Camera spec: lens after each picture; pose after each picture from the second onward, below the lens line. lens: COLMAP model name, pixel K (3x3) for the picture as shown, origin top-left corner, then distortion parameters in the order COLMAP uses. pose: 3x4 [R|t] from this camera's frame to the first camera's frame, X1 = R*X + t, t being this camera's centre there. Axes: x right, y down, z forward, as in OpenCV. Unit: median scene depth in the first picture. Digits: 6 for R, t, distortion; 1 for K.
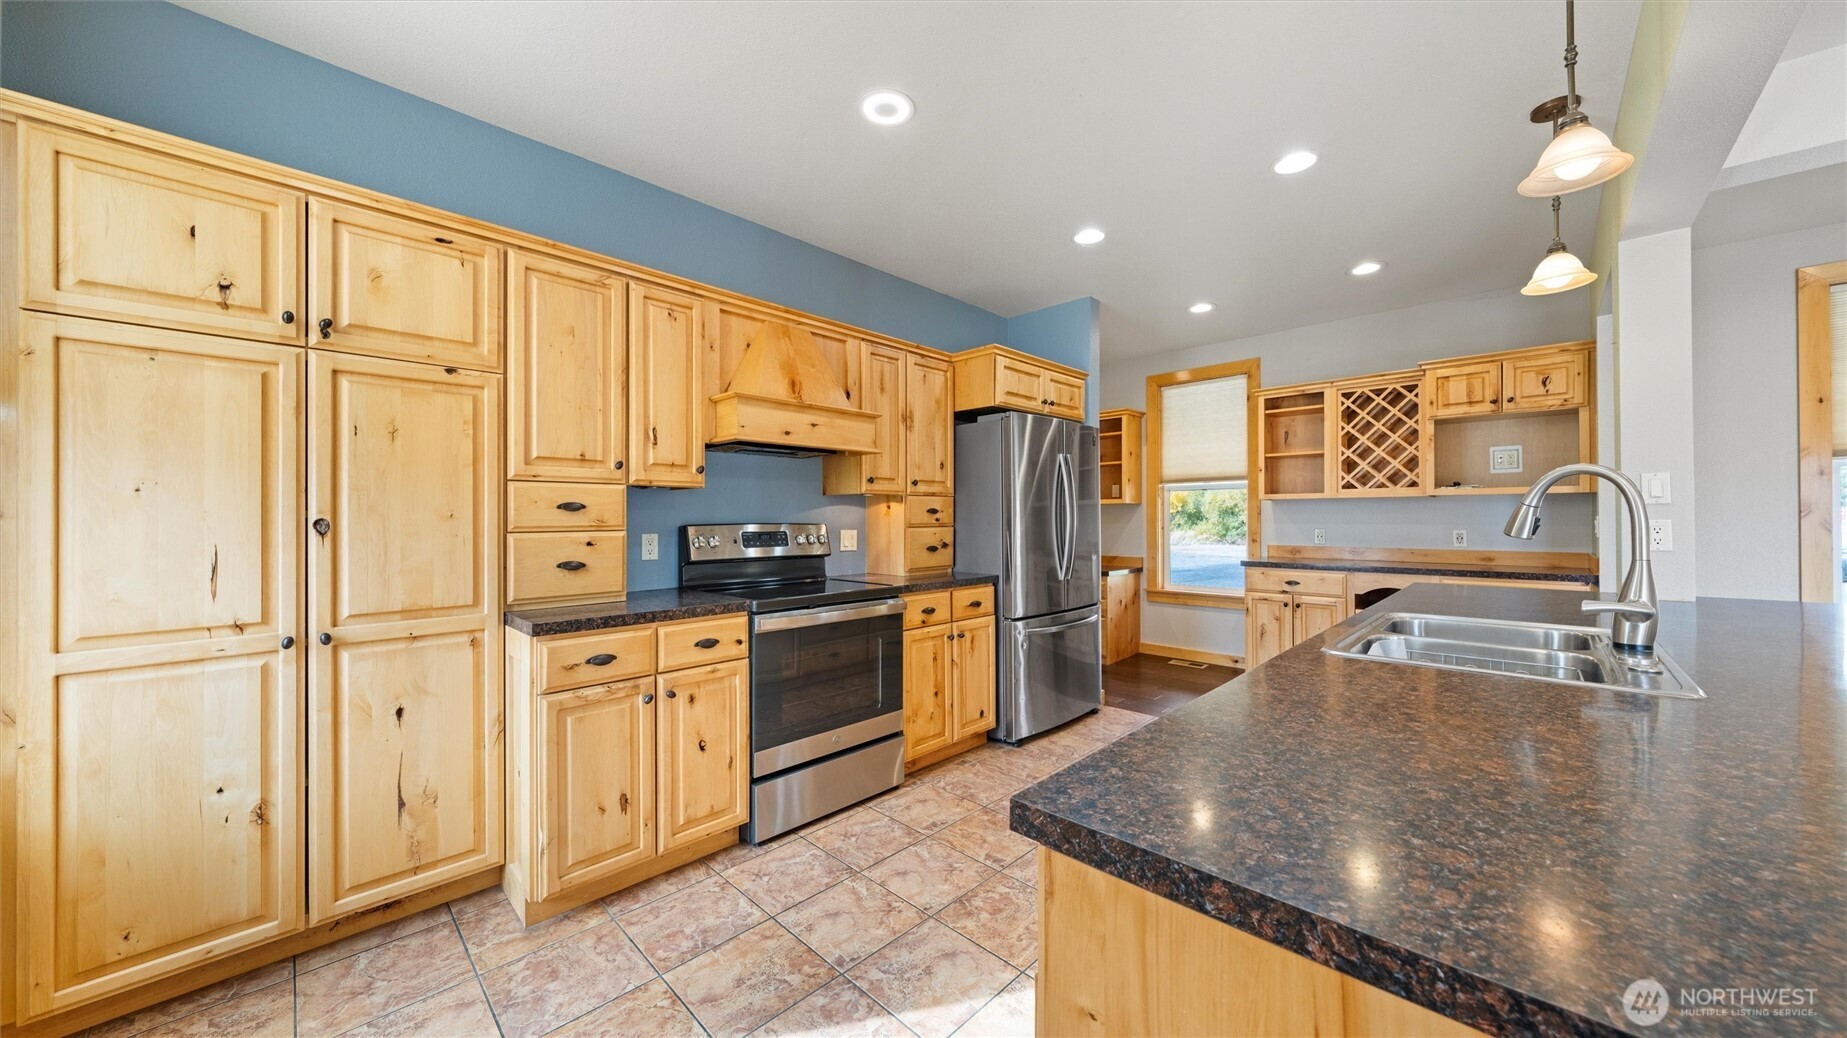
lens RADIAL K [[629.4, 0, 933.5], [0, 629.4, 522.1], [0, 0, 1]] dist [0.000568, -0.000017]
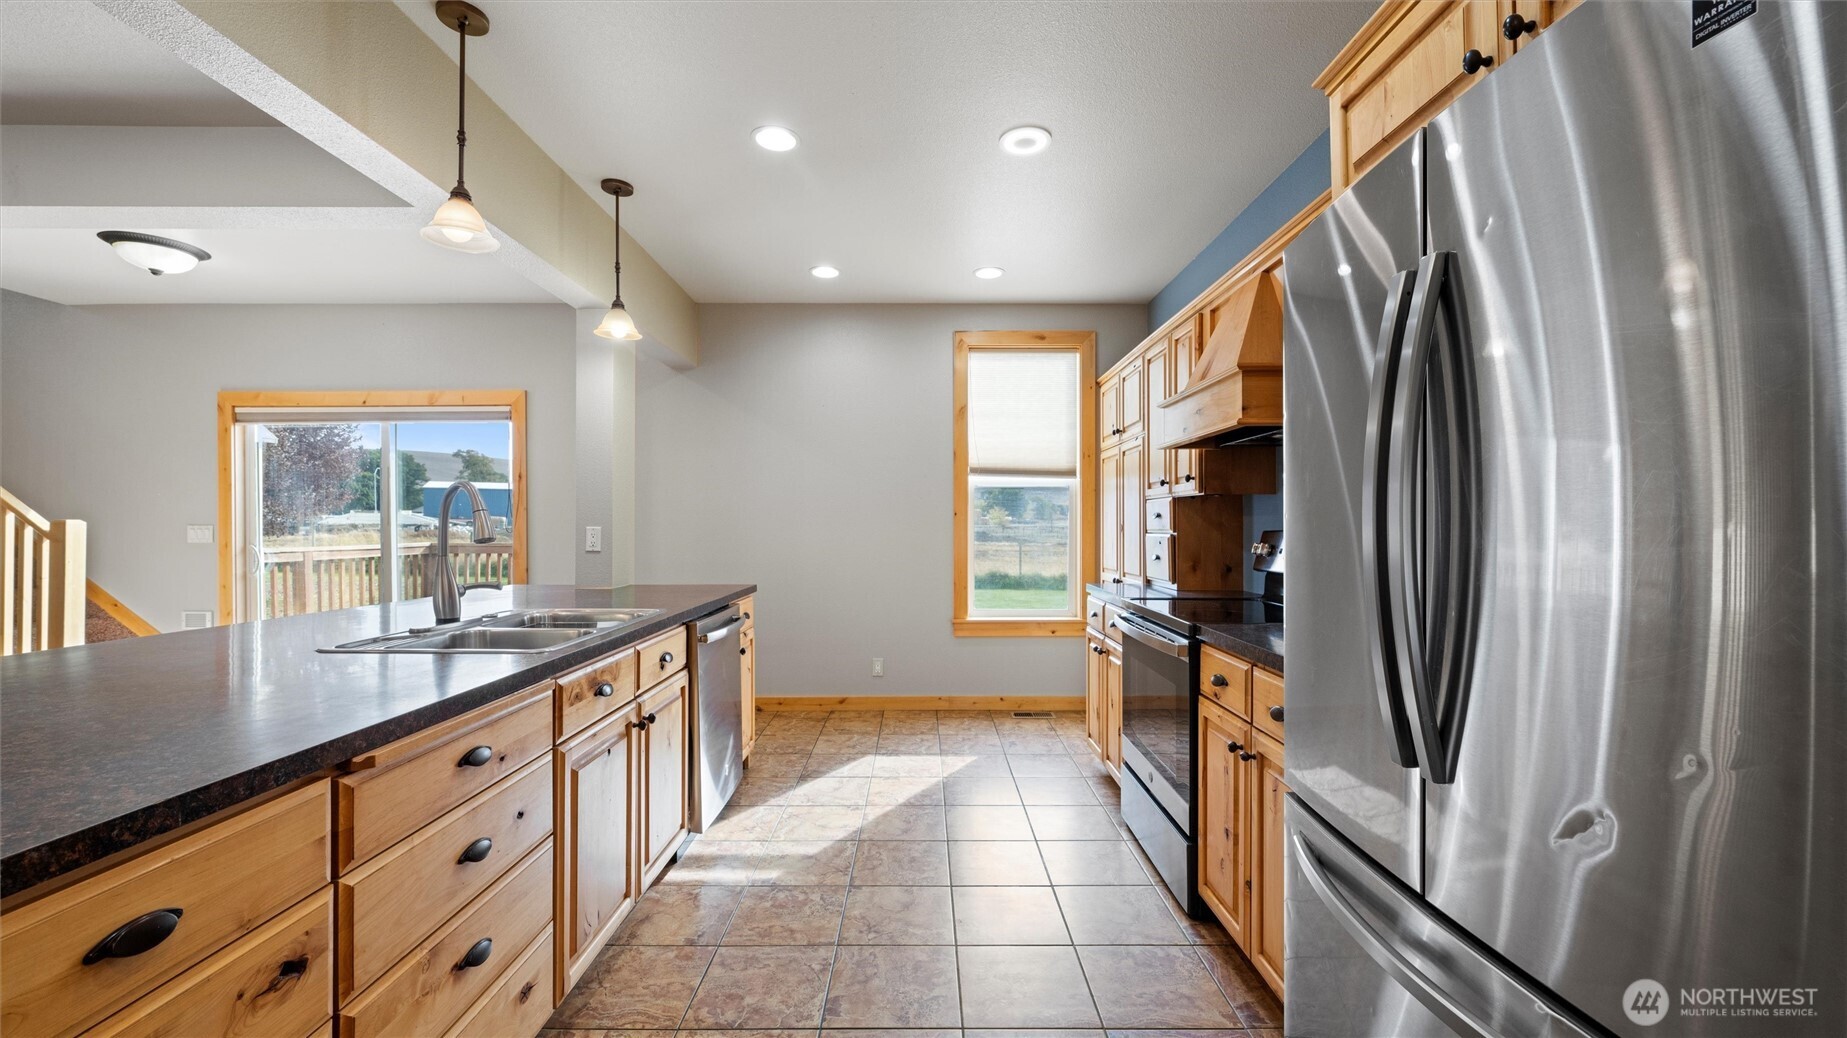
lens RADIAL K [[667.4, 0, 923.5], [0, 667.4, 519.0], [0, 0, 1]] dist [-0.000789, -0.000202]
pose [[-0.710818, -0.000685, -0.703376, 0.548764], [-0.000025, 1.000000, -0.000949, -0.008730], [0.703376, -0.000657, -0.710817, 1.087429]]
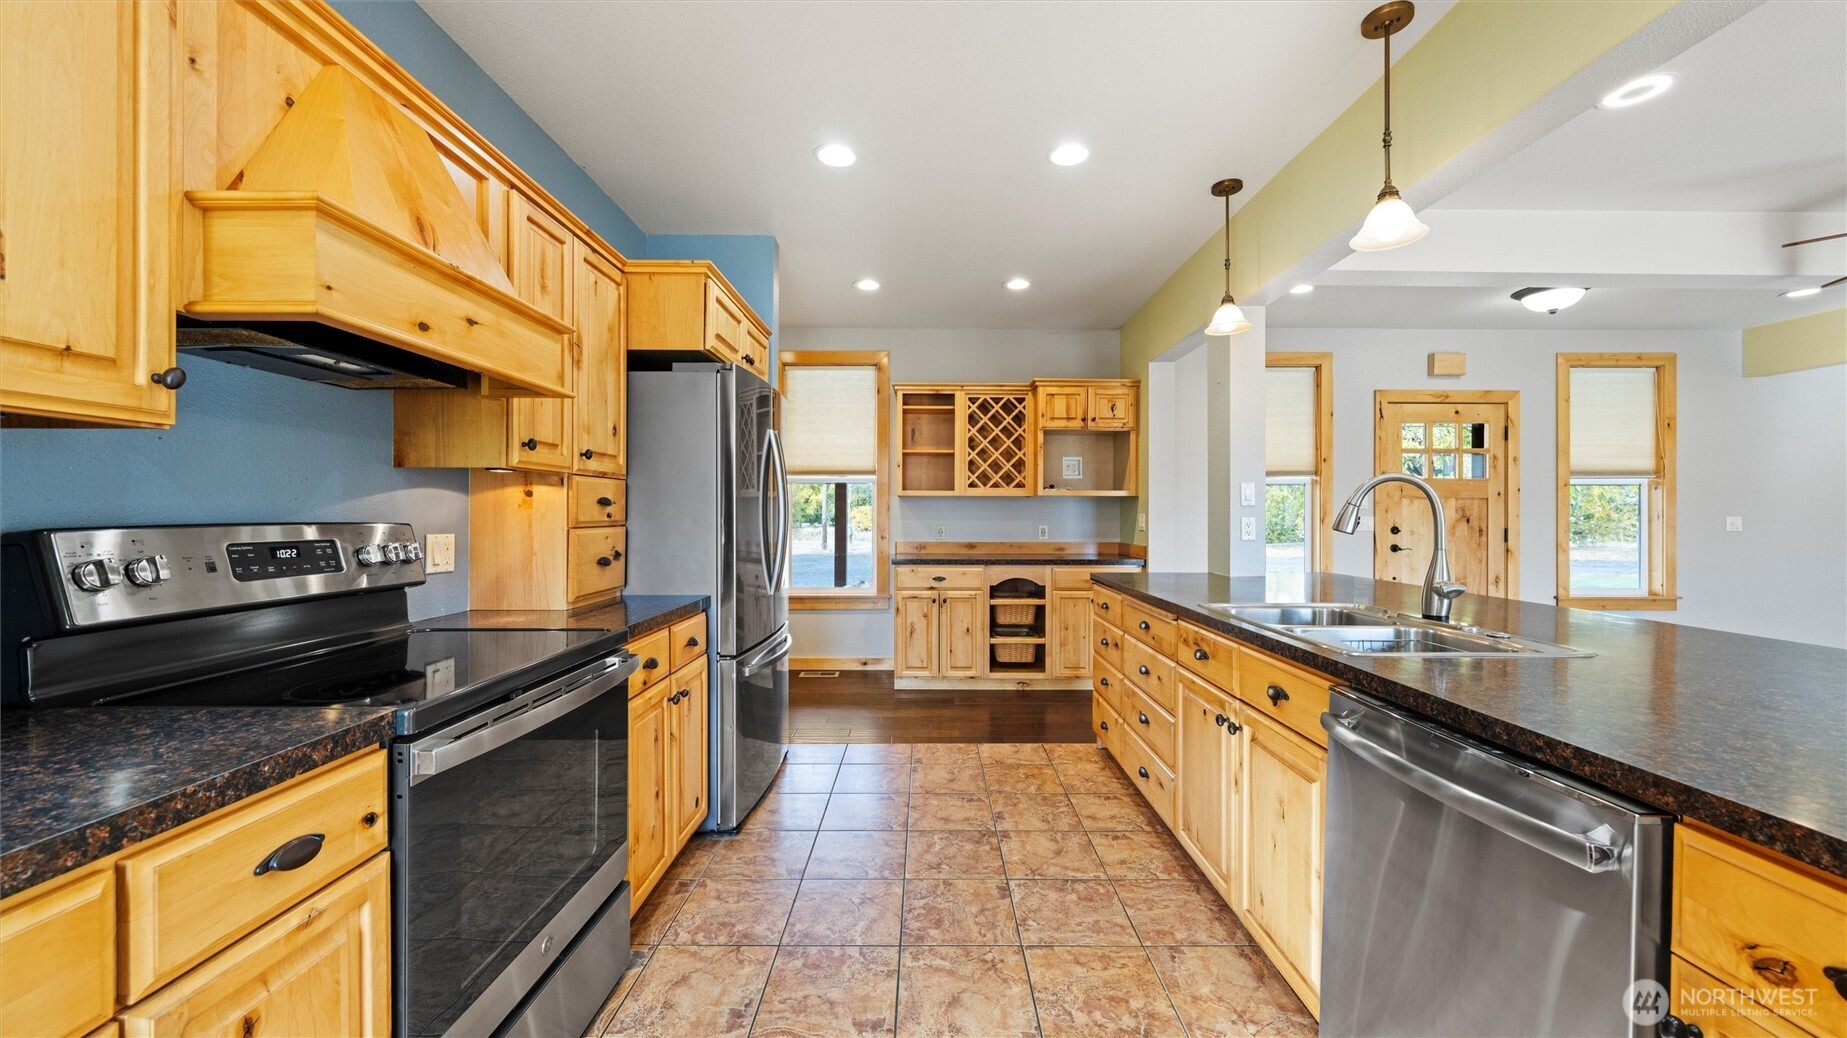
lens RADIAL K [[667.4, 0, 923.5], [0, 667.4, 519.0], [0, 0, 1]] dist [-0.000789, -0.000202]
pose [[0.719928, -0.000756, 0.694048, -0.232674], [-0.000535, 0.999999, 0.001644, -0.001461], [-0.694048, -0.001555, 0.719927, 0.298710]]
